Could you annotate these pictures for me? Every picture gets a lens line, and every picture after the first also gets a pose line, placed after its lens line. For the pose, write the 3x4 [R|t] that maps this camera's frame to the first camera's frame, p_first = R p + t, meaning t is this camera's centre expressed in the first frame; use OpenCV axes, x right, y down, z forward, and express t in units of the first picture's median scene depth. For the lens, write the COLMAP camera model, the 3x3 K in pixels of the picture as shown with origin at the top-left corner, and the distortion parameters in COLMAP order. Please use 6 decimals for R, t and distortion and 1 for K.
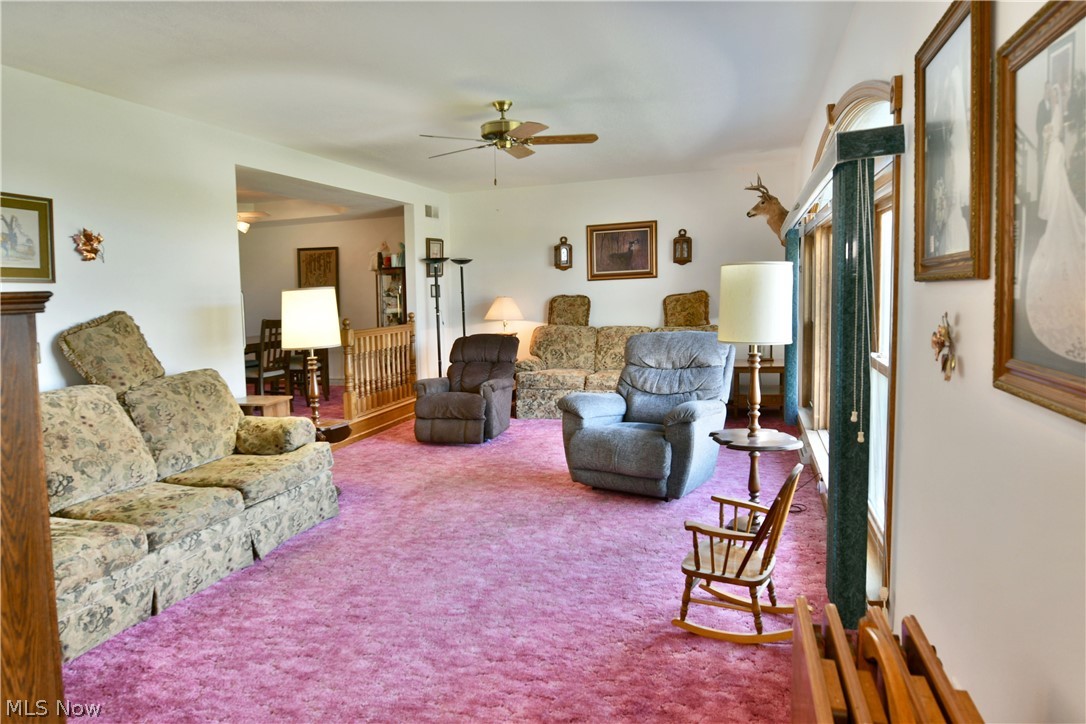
lens RADIAL K [[657.0, 0, 567.5], [0, 657.0, 332.0], [0, 0, 1]] dist [-0.013731, -0.001028]
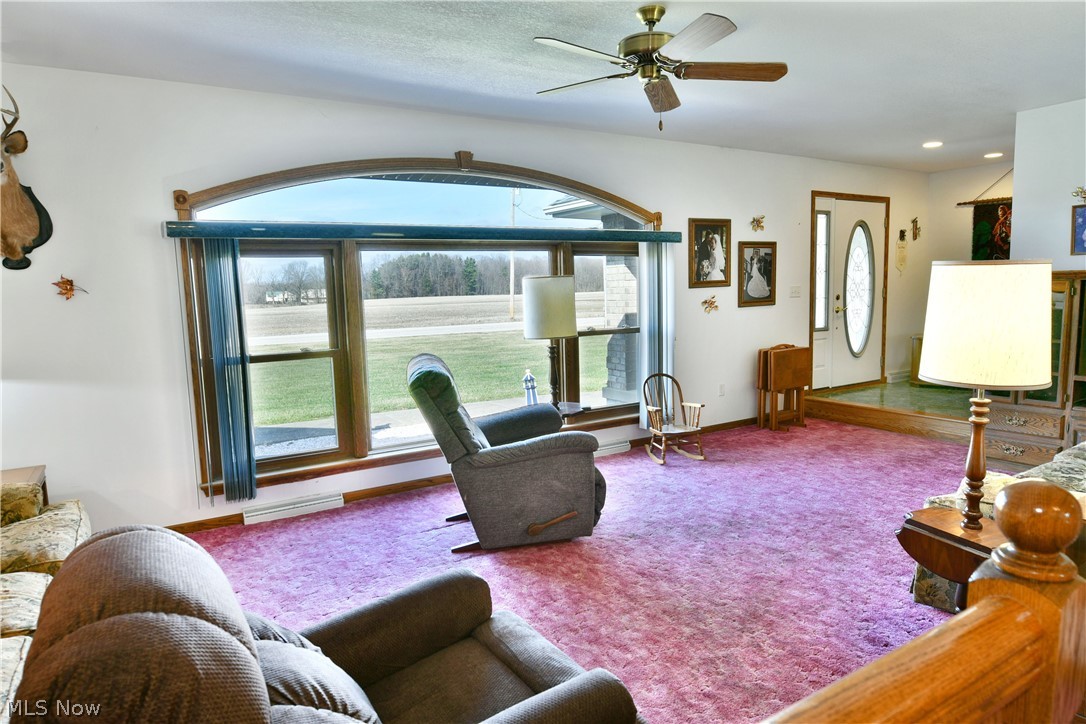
lens RADIAL K [[660.4, 0, 540.5], [0, 660.4, 362.0], [0, 0, 1]] dist [-0.009126, -0.005361]
pose [[-0.727525, -0.017661, 0.685853, -0.463636], [0.102121, 0.985745, 0.133709, -0.087225], [-0.678438, 0.167317, -0.715351, 1.500066]]
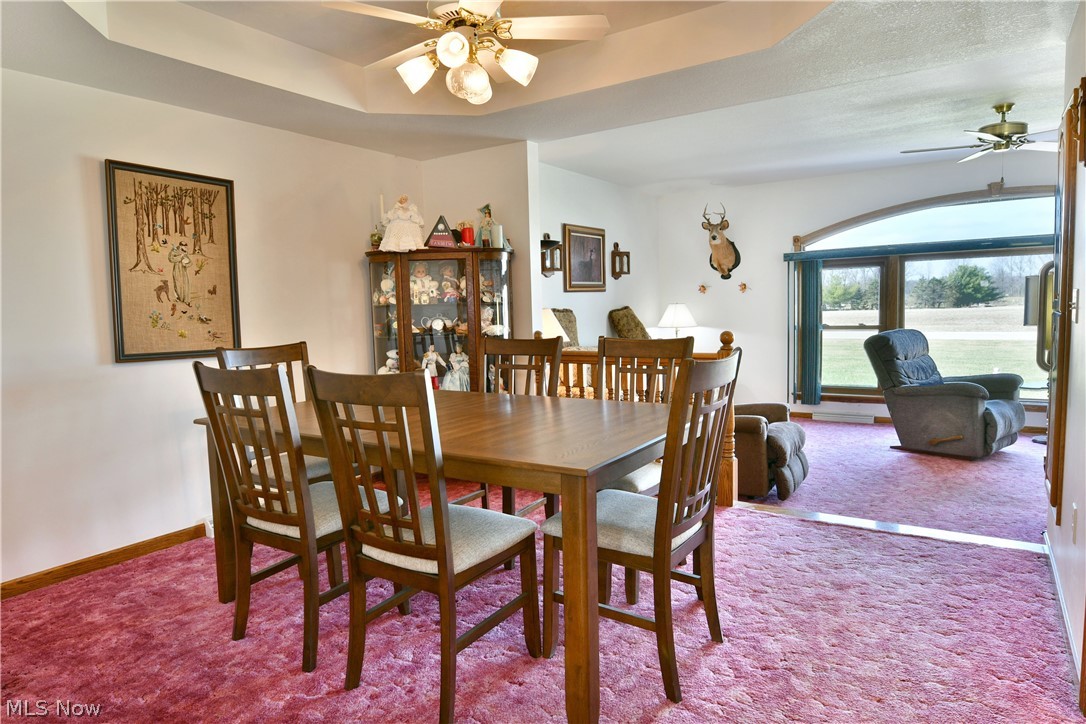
lens RADIAL K [[636.6, 0, 542.9], [0, 636.6, 365.4], [0, 0, 1]] dist [-0.016198, -0.003937]
pose [[0.317680, -0.063368, 0.946078, -1.201231], [0.078708, 0.996083, 0.040289, -0.036193], [-0.944926, 0.061665, 0.321424, 1.290672]]
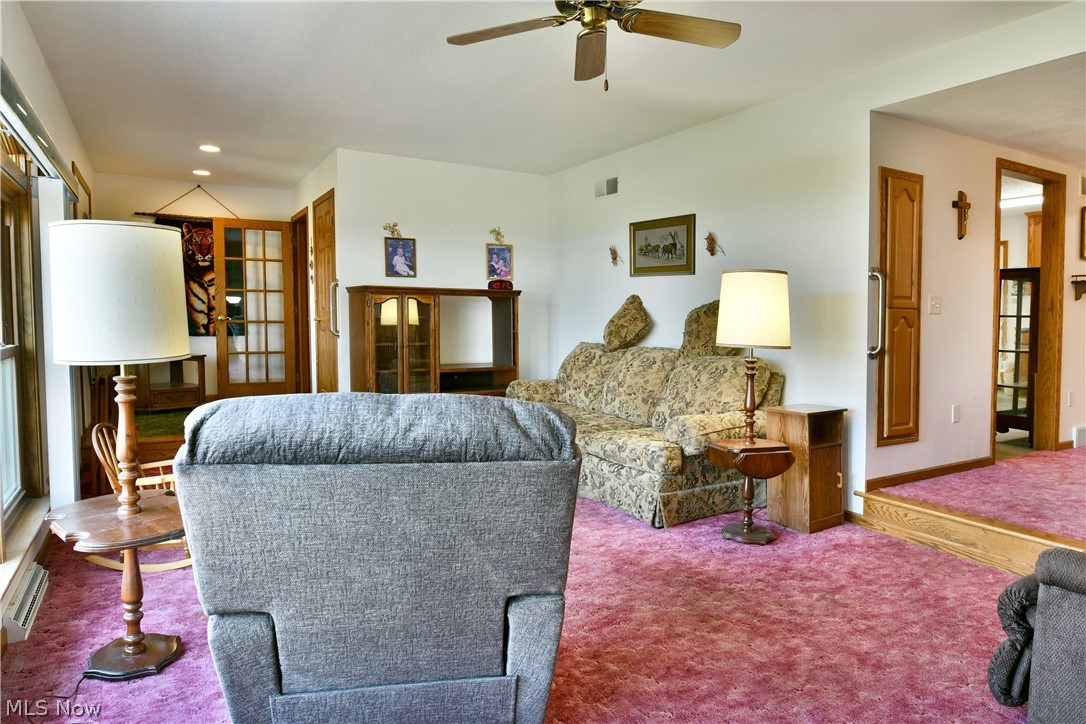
lens RADIAL K [[656.1, 0, 542.3], [0, 656.1, 345.1], [0, 0, 1]] dist [-0.014257, -0.003090]
pose [[-0.697325, 0.063329, -0.713951, 0.329249], [-0.033204, 0.992165, 0.120438, -0.061863], [0.715985, 0.107691, -0.689759, 1.288194]]
